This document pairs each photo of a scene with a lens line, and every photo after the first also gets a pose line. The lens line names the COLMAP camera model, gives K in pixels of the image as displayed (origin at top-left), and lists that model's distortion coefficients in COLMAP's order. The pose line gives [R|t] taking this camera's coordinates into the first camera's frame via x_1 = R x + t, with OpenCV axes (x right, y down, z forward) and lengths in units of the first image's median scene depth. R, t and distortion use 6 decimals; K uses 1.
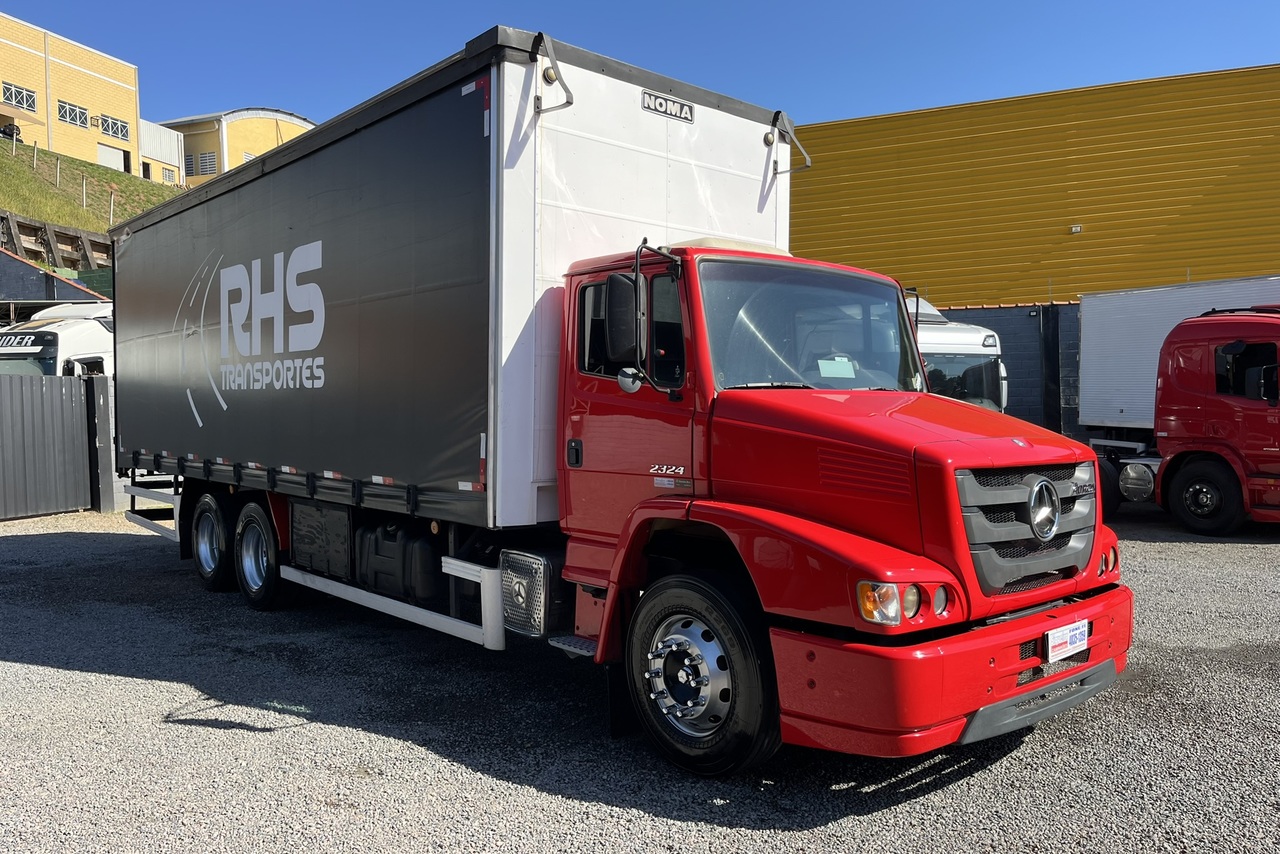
lens RADIAL K [[958.2, 0, 644.9], [0, 958.2, 426.0], [0, 0, 1]] dist [0.031291, 0.000125]
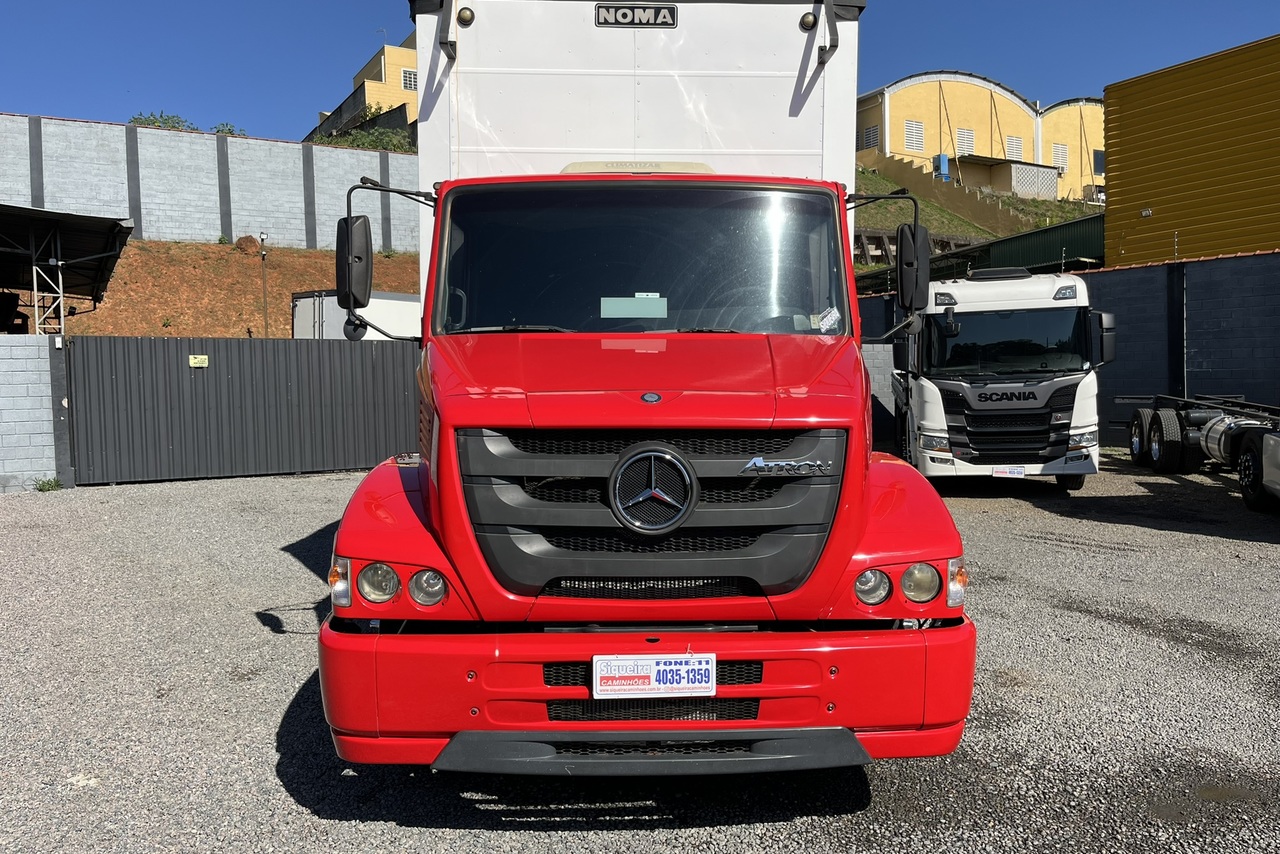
lens RADIAL K [[958.2, 0, 642.6], [0, 958.2, 424.3], [0, 0, 1]] dist [0.031291, 0.000125]
pose [[0.777475, 0.030253, -0.628186, 0.596721], [-0.005061, 0.999111, 0.041853, 0.004758], [0.628894, -0.029360, 0.776937, 0.309231]]
